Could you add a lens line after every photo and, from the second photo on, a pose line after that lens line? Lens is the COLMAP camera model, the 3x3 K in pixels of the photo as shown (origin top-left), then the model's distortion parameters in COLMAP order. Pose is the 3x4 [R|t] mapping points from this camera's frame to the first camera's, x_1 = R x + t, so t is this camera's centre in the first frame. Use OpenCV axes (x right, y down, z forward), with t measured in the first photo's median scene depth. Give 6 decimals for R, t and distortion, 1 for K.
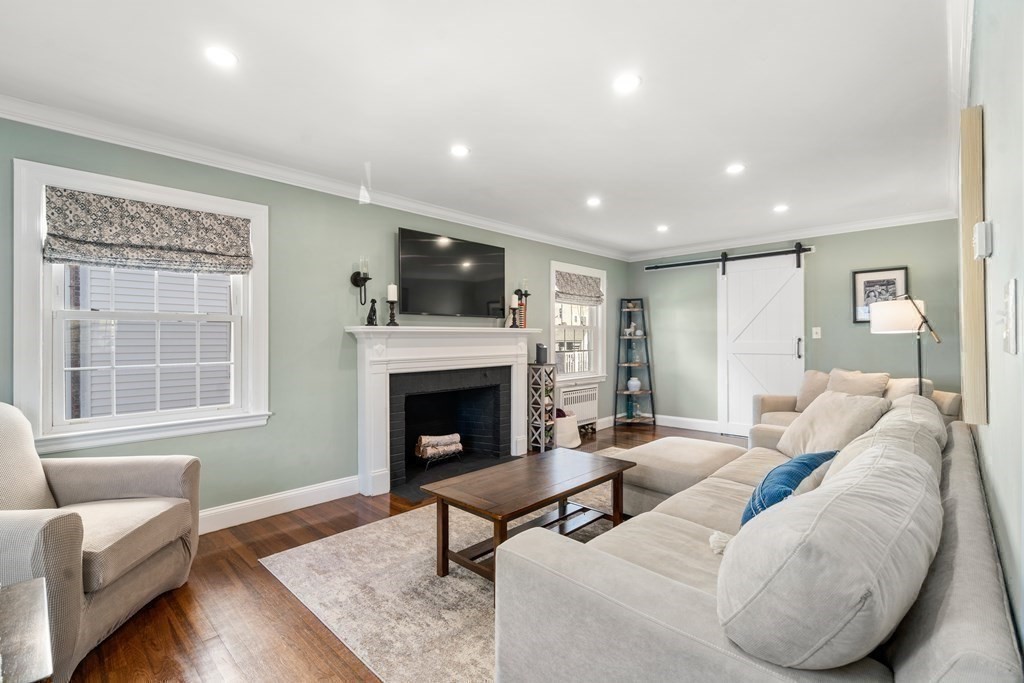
lens RADIAL K [[461.4, 0, 504.8], [0, 461.4, 345.5], [0, 0, 1]] dist [-0.006879, -0.001362]
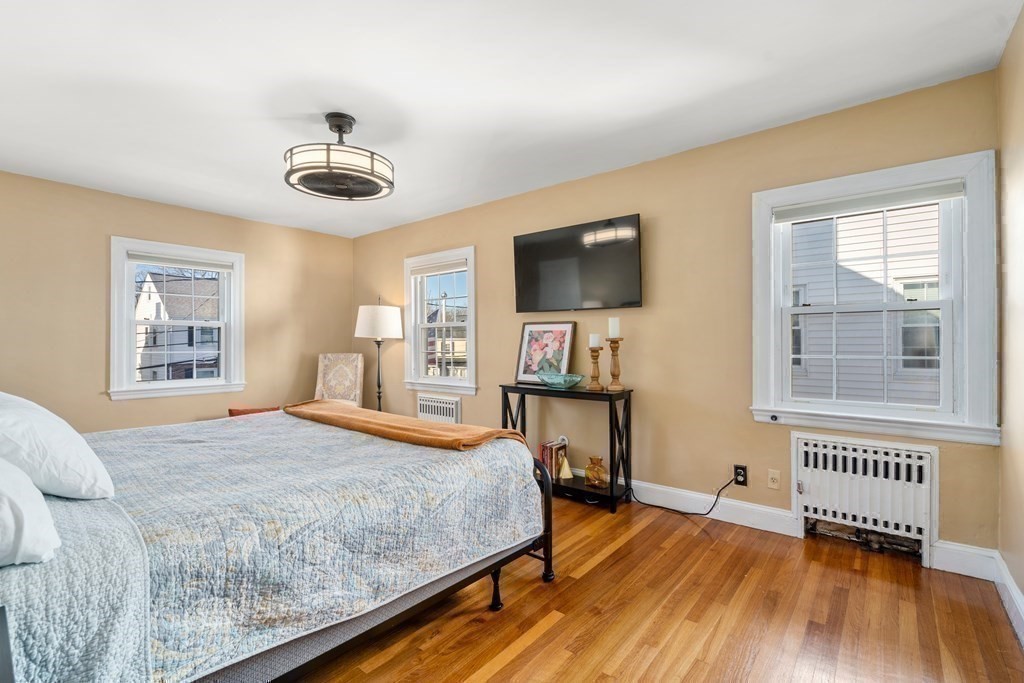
lens RADIAL K [[461.4, 0, 508.0], [0, 461.4, 337.7], [0, 0, 1]] dist [-0.006879, -0.001362]
pose [[0.057803, 0.005910, -0.998311, 0.806494], [-0.003097, 0.999979, 0.005740, -0.008068], [0.998323, 0.002760, 0.057820, 0.904606]]
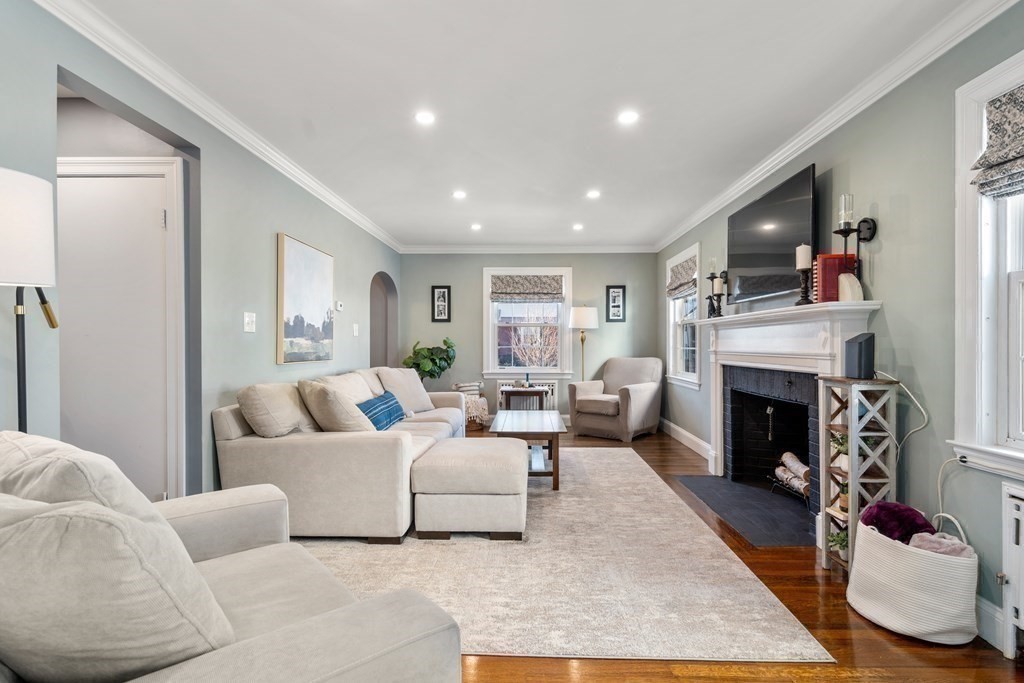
lens RADIAL K [[508.5, 0, 506.2], [0, 508.5, 350.8], [0, 0, 1]] dist [-0.000427, 0.000441]
pose [[-0.743427, 0.016242, -0.668620, 0.798303], [-0.003988, 0.999580, 0.028716, 0.000141], [0.668806, 0.024015, -0.743049, 1.395512]]
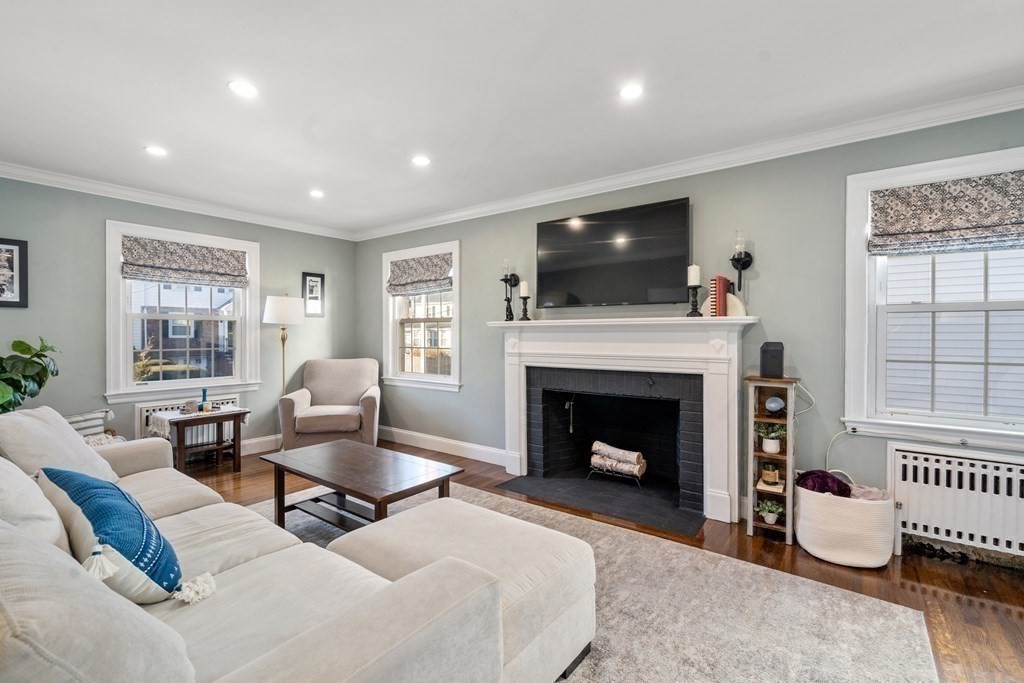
lens RADIAL K [[461.4, 0, 503.1], [0, 461.4, 340.3], [0, 0, 1]] dist [-0.006879, -0.001362]
pose [[0.116092, 0.021369, -0.993009, 0.727035], [-0.013923, 0.999705, 0.019886, -0.016246], [0.993141, 0.011517, 0.116355, 0.754046]]
